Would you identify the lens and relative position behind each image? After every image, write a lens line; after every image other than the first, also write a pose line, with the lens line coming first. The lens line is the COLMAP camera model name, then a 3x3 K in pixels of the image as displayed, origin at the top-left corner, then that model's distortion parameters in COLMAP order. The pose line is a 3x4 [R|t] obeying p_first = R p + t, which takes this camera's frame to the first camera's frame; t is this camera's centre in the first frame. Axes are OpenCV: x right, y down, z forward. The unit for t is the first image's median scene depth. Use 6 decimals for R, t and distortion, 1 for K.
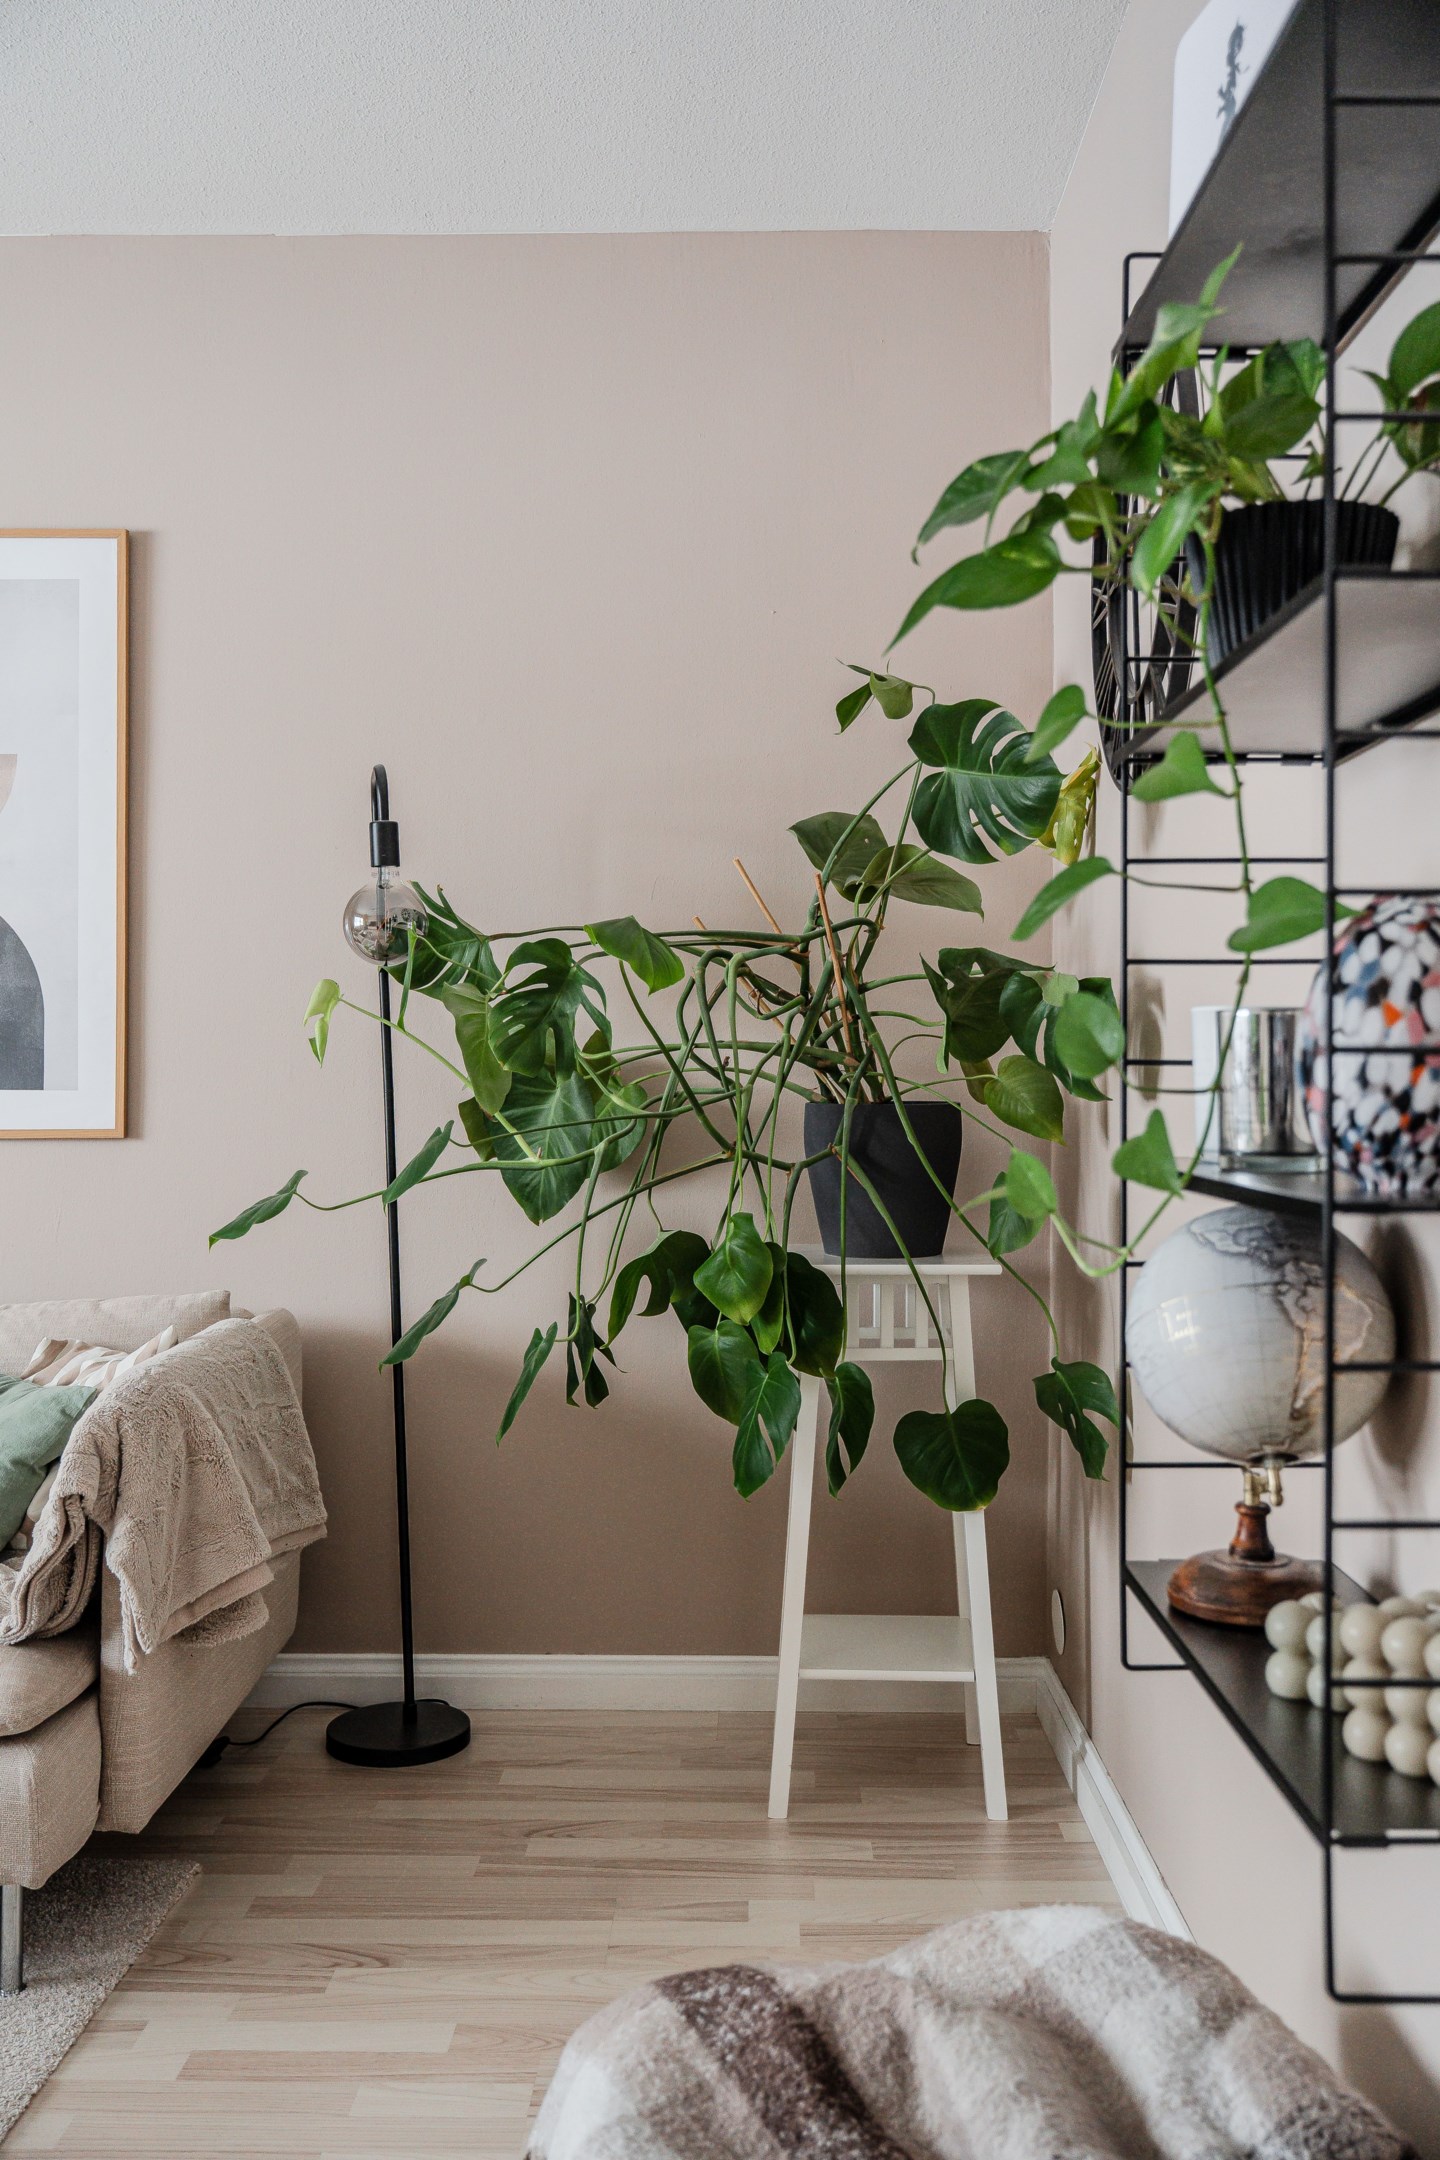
lens RADIAL K [[1888.2, 0, 717.9], [0, 1888.2, 1074.1], [0, 0, 1]] dist [-0.001547, 0.002032]
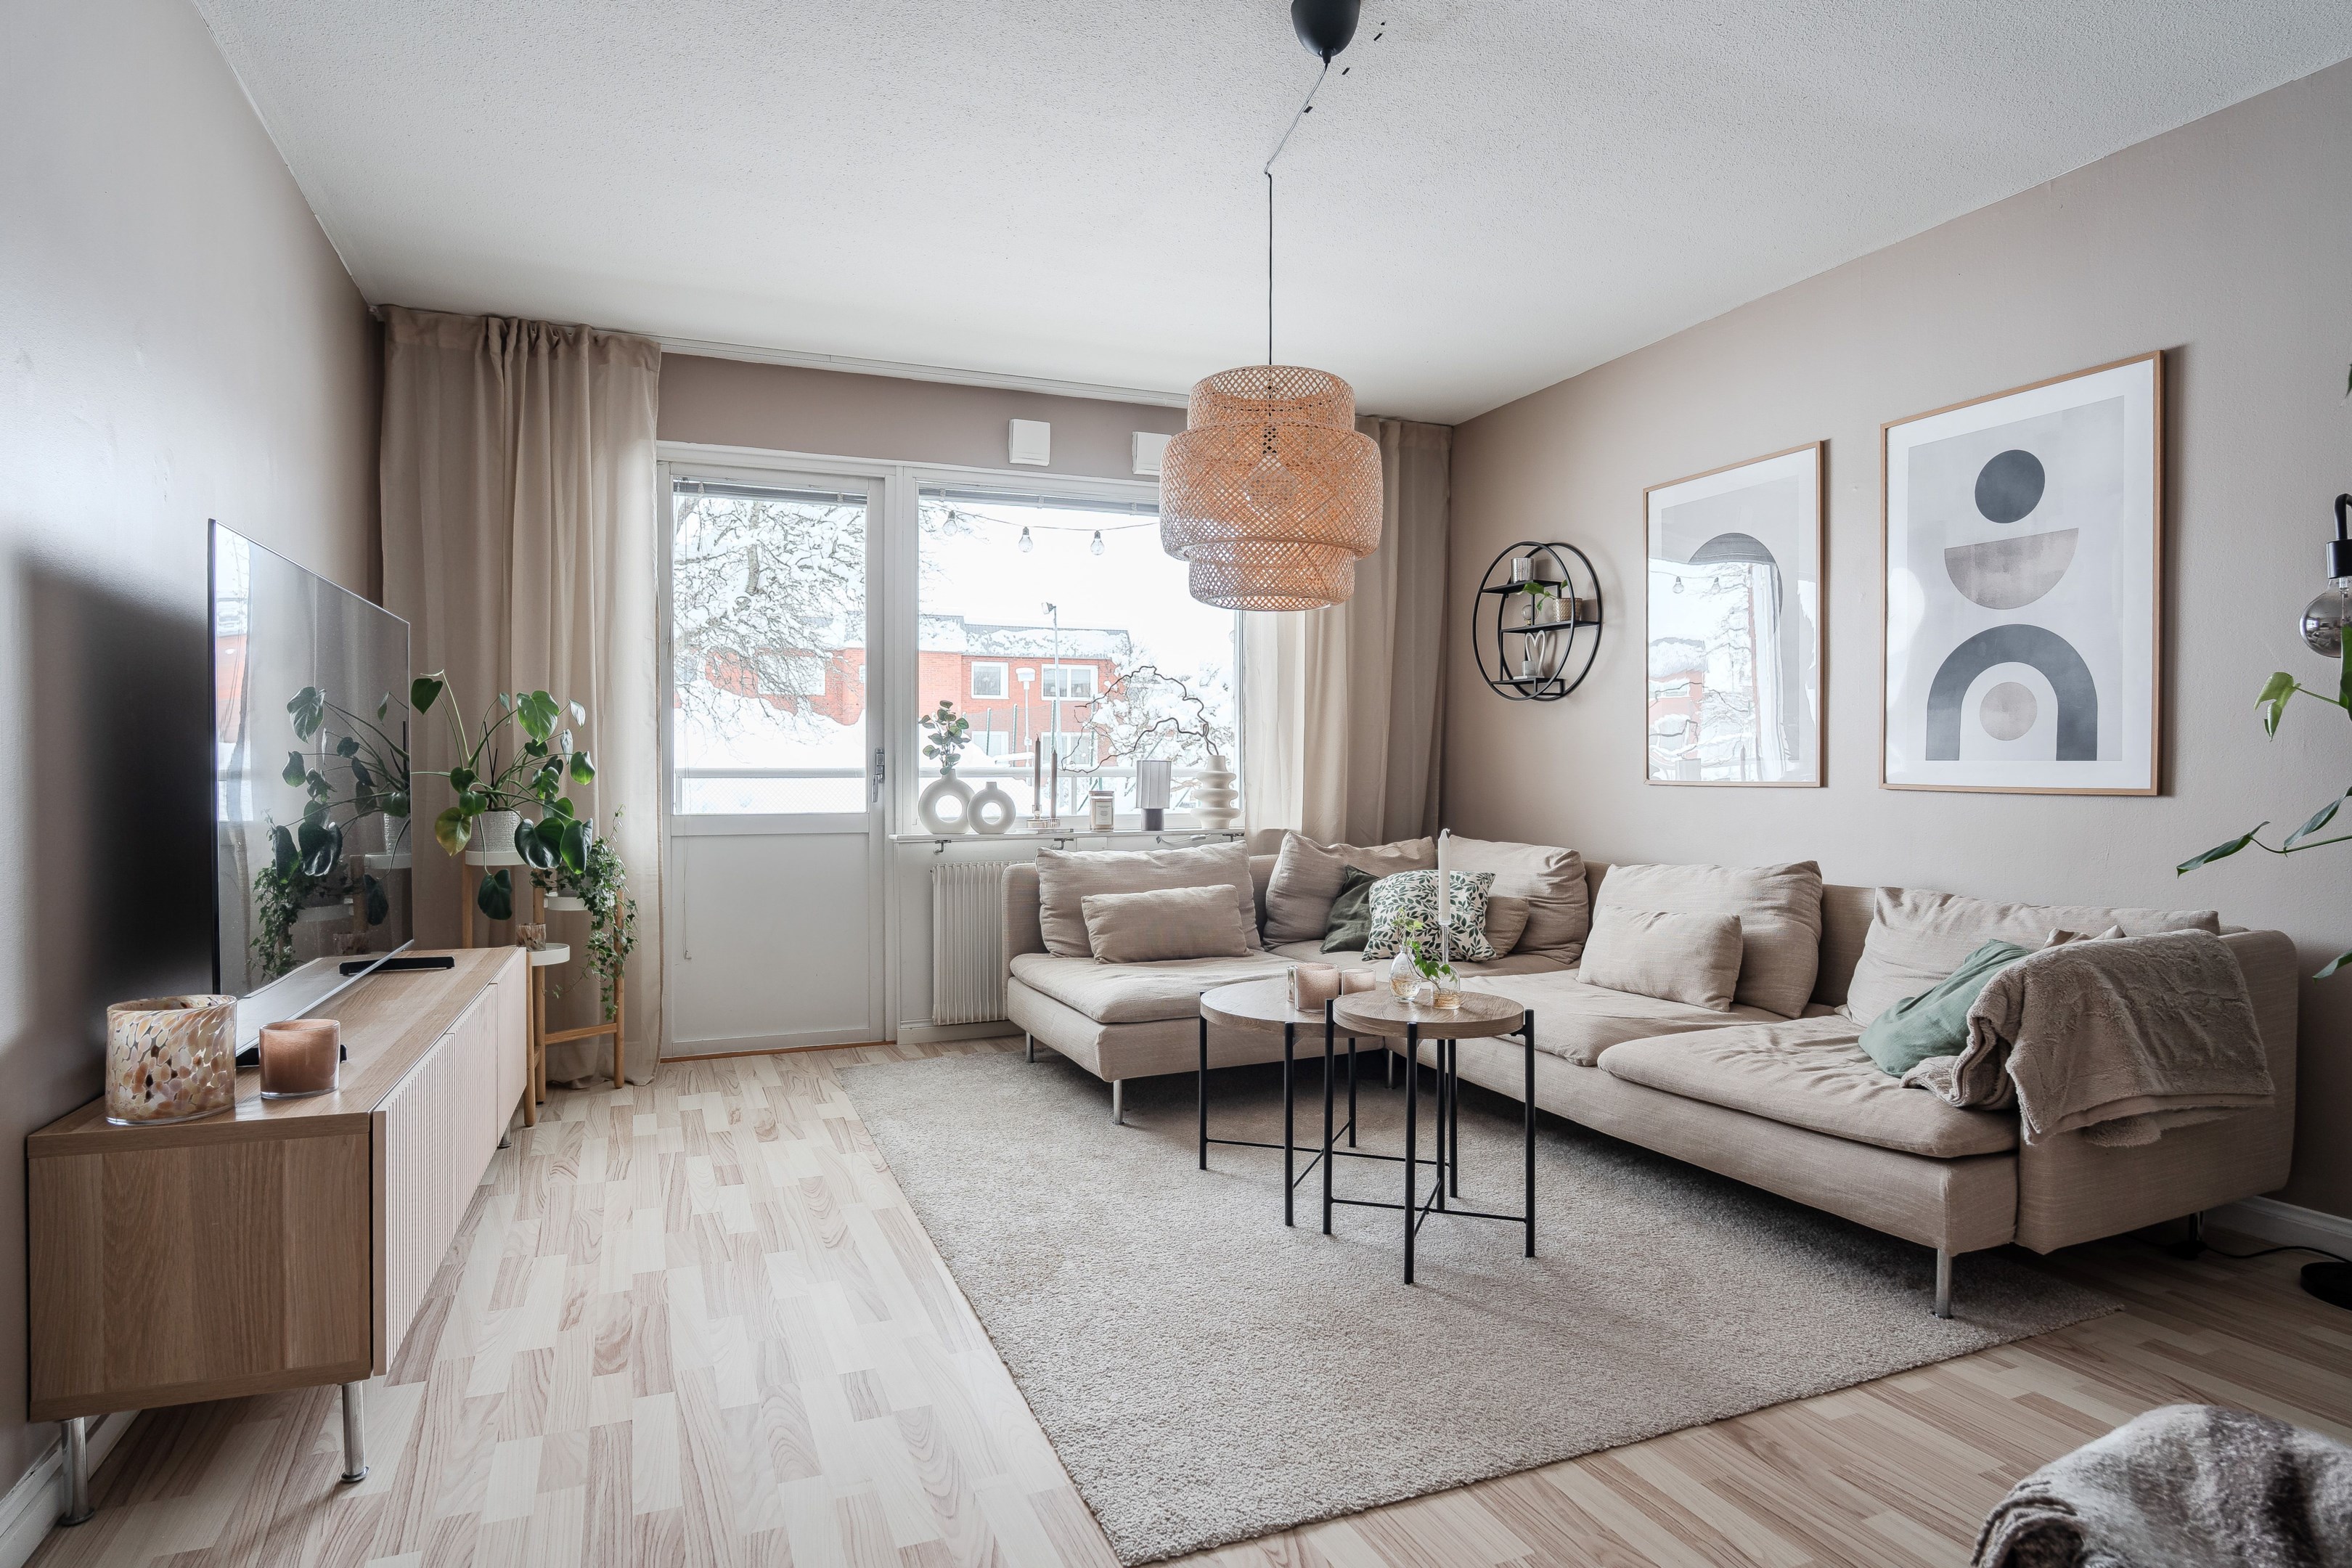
lens RADIAL K [[1276.9, 0, 1191.8], [0, 1276.9, 780.3], [0, 0, 1]] dist [-0.025960, 0.003603]
pose [[0.416912, 0.008964, -0.908903, 0.323967], [0.006755, 0.999893, 0.012960, 0.008842], [0.908922, -0.011543, 0.416807, -0.026009]]
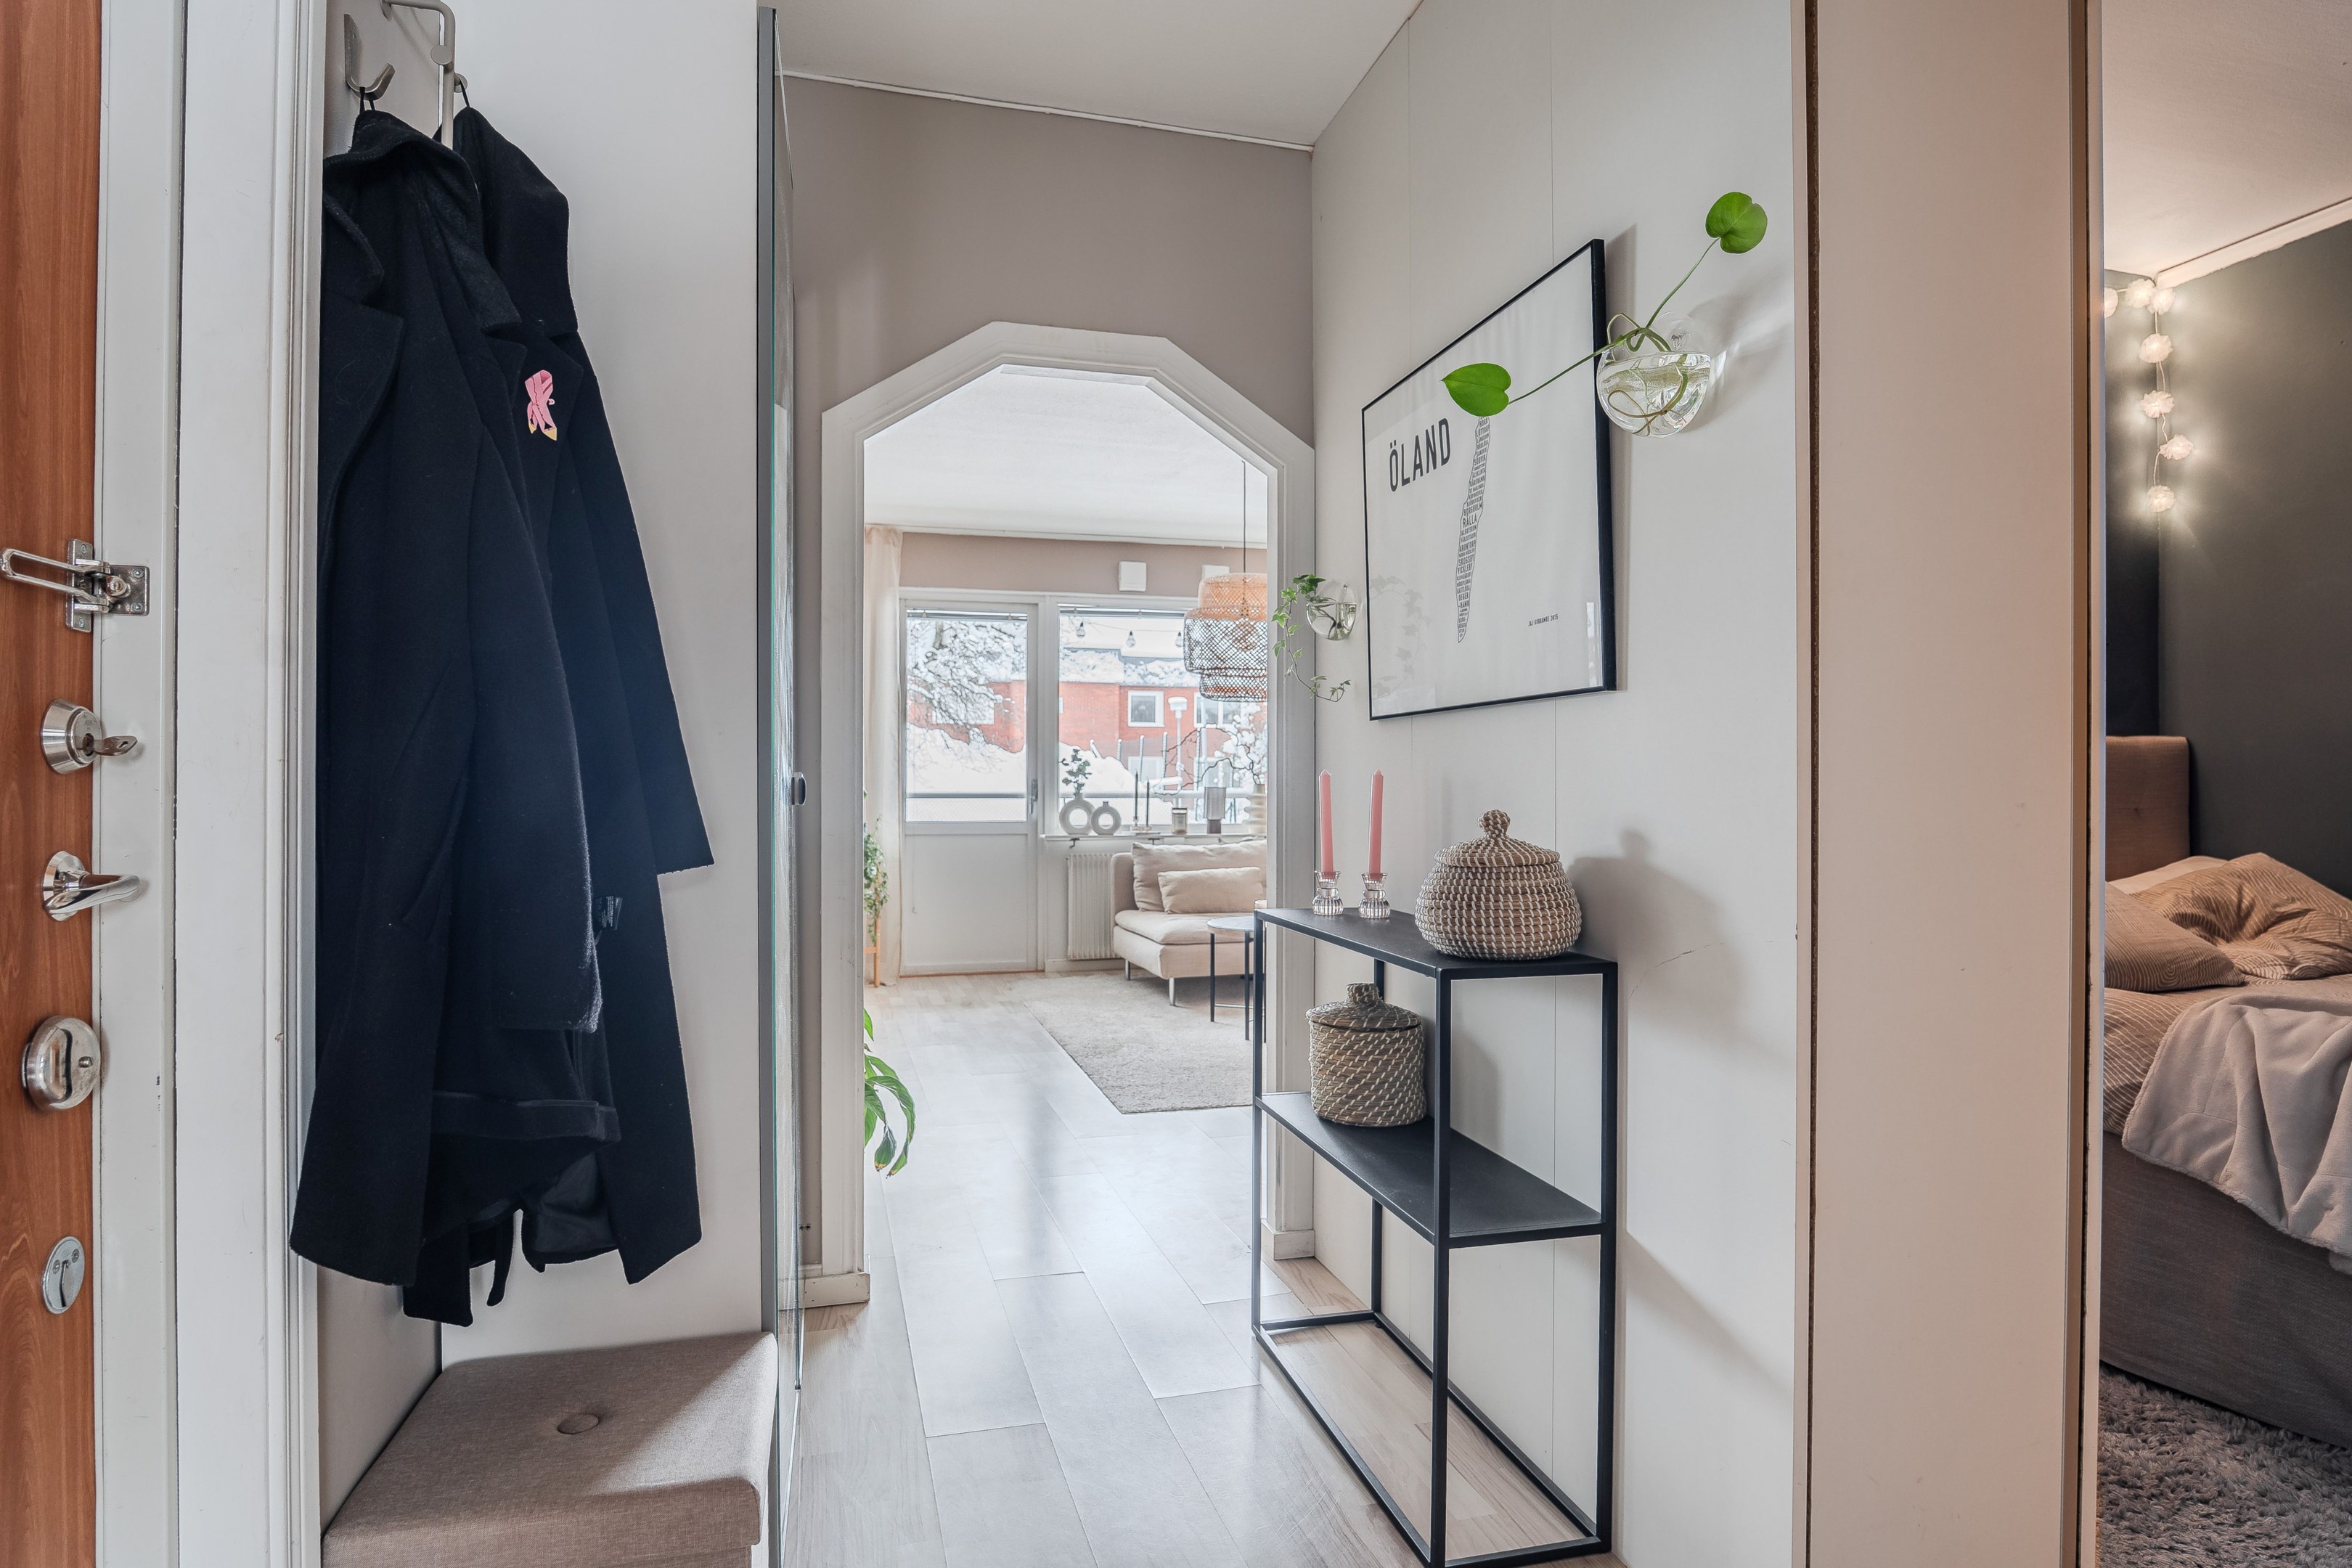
lens RADIAL K [[1276.9, 0, 1182.9], [0, 1276.9, 789.4], [0, 0, 1]] dist [-0.025960, 0.003603]
pose [[0.293819, -0.001168, -0.955860, 0.673699], [0.006118, 0.999981, 0.000658, 0.008022], [0.955842, -0.006042, 0.293820, -0.085342]]
